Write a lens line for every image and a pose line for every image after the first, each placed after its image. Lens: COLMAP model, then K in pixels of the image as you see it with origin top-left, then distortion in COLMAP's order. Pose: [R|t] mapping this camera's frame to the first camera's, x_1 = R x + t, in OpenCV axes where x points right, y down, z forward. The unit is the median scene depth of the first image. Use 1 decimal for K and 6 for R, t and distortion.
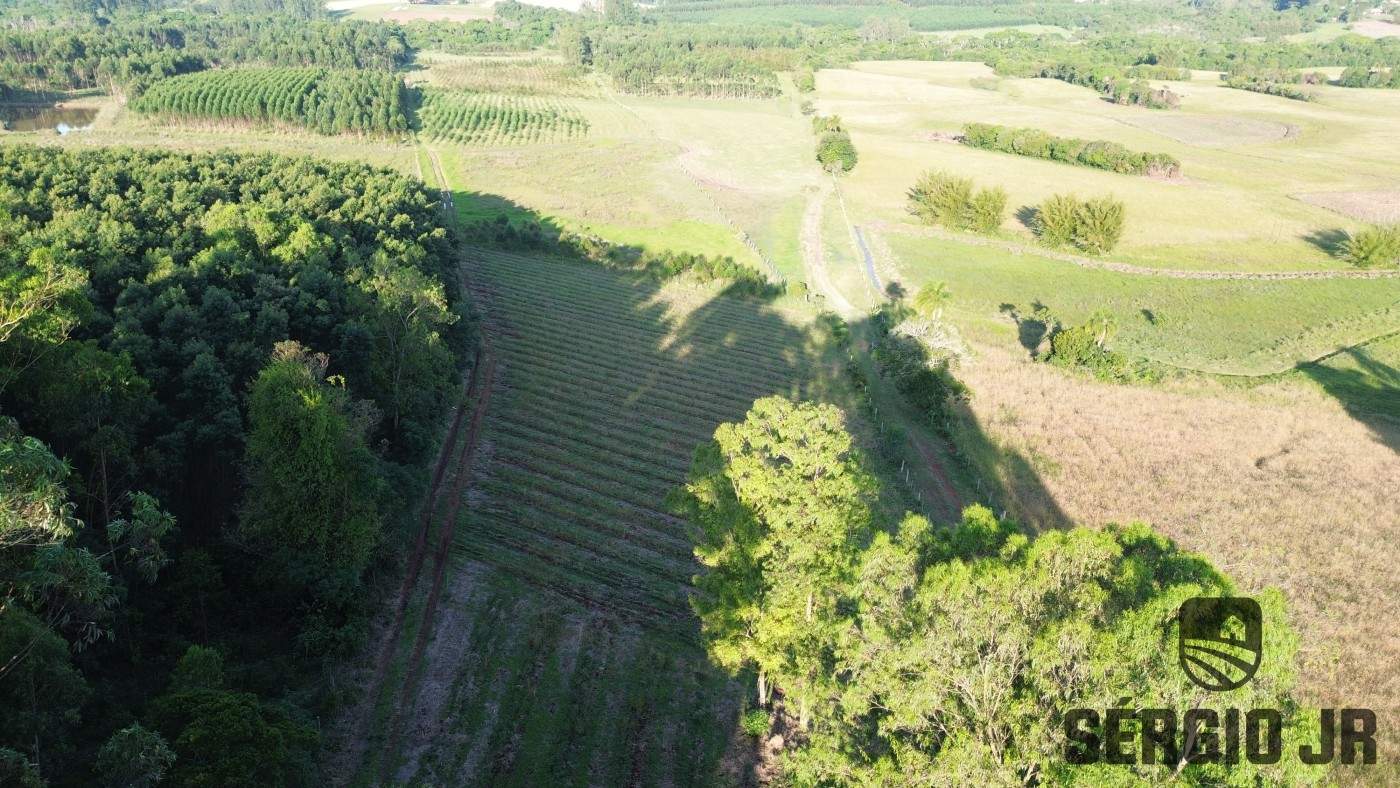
lens RADIAL K [[973.9, 0, 719.1], [0, 973.9, 393.1], [0, 0, 1]] dist [0.075785, -0.066853]
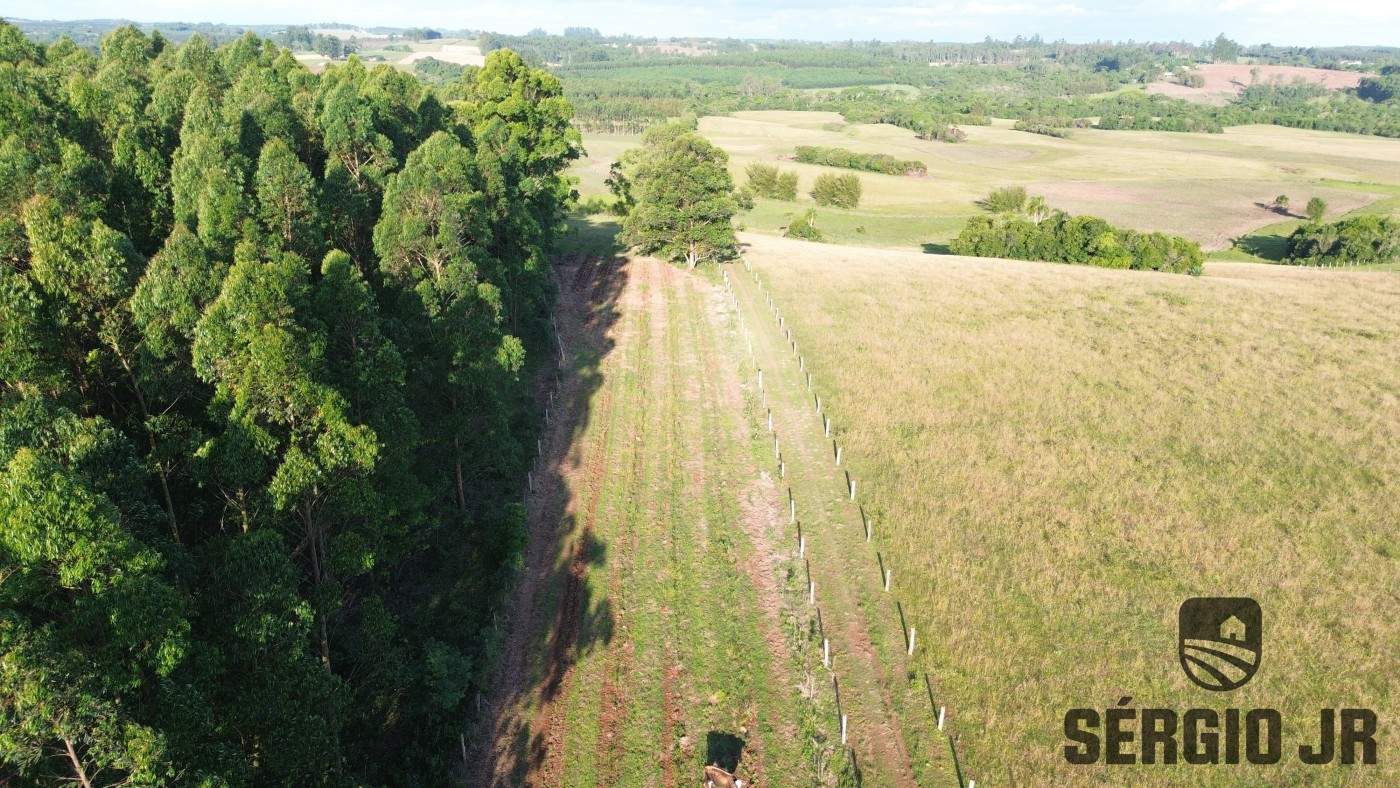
lens RADIAL K [[973.2, 0, 705.7], [0, 973.2, 390.4], [0, 0, 1]] dist [0.084287, -0.096731]
pose [[0.996556, -0.018449, 0.080838, 0.001110], [0.023015, 0.998170, -0.055917, 0.098147], [-0.079659, 0.057585, 0.995157, -0.237189]]
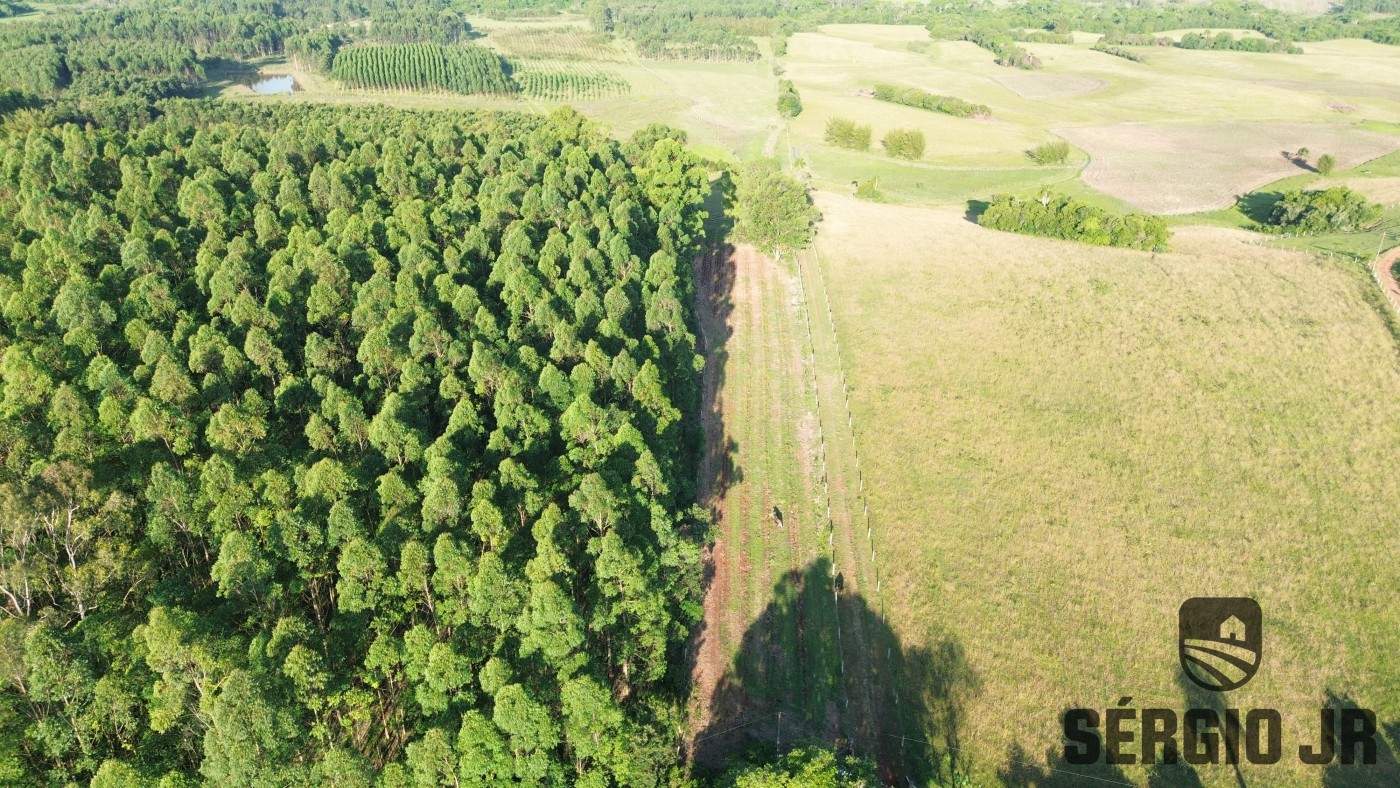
lens RADIAL K [[973.2, 0, 705.7], [0, 973.2, 390.4], [0, 0, 1]] dist [0.084287, -0.096731]
pose [[0.999982, -0.003978, -0.004399, -0.008307], [0.004200, 0.998647, 0.051838, 0.082419], [0.004187, -0.051855, 0.998646, -0.374585]]
